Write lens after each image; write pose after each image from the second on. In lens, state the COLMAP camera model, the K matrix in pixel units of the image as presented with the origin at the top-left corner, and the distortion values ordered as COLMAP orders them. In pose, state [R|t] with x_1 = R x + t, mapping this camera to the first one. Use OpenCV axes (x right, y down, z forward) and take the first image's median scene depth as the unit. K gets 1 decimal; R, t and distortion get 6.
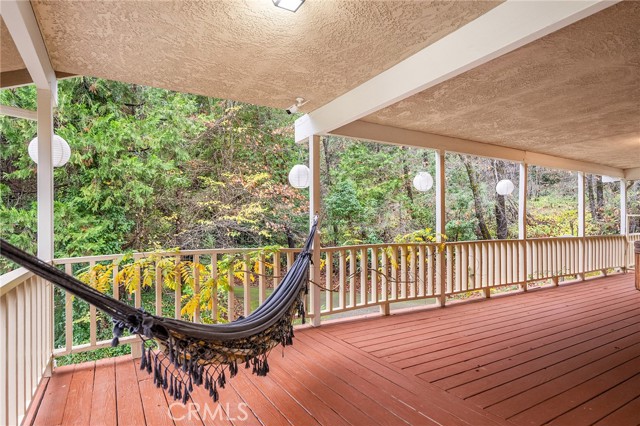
lens RADIAL K [[366.2, 0, 321.2], [0, 366.2, 217.2], [0, 0, 1]] dist [-0.013418, 0.000172]
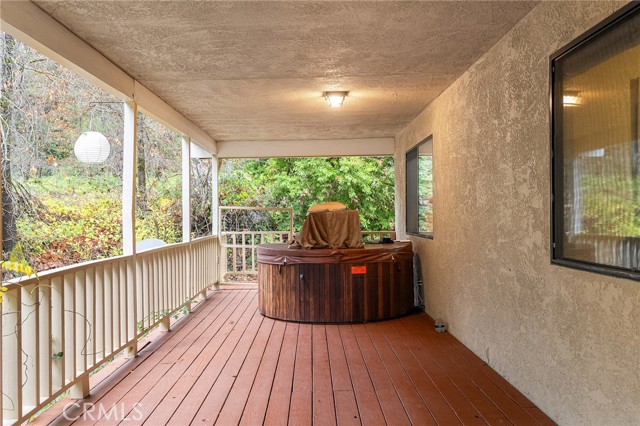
lens RADIAL K [[542.5, 0, 320.5], [0, 542.5, 213.1], [0, 0, 1]] dist [-0.002277, 0.002468]
pose [[0.489199, -0.001696, 0.872170, 0.029968], [-0.006000, 0.999968, 0.005311, -0.001298], [-0.872151, -0.007831, 0.489173, 0.382518]]
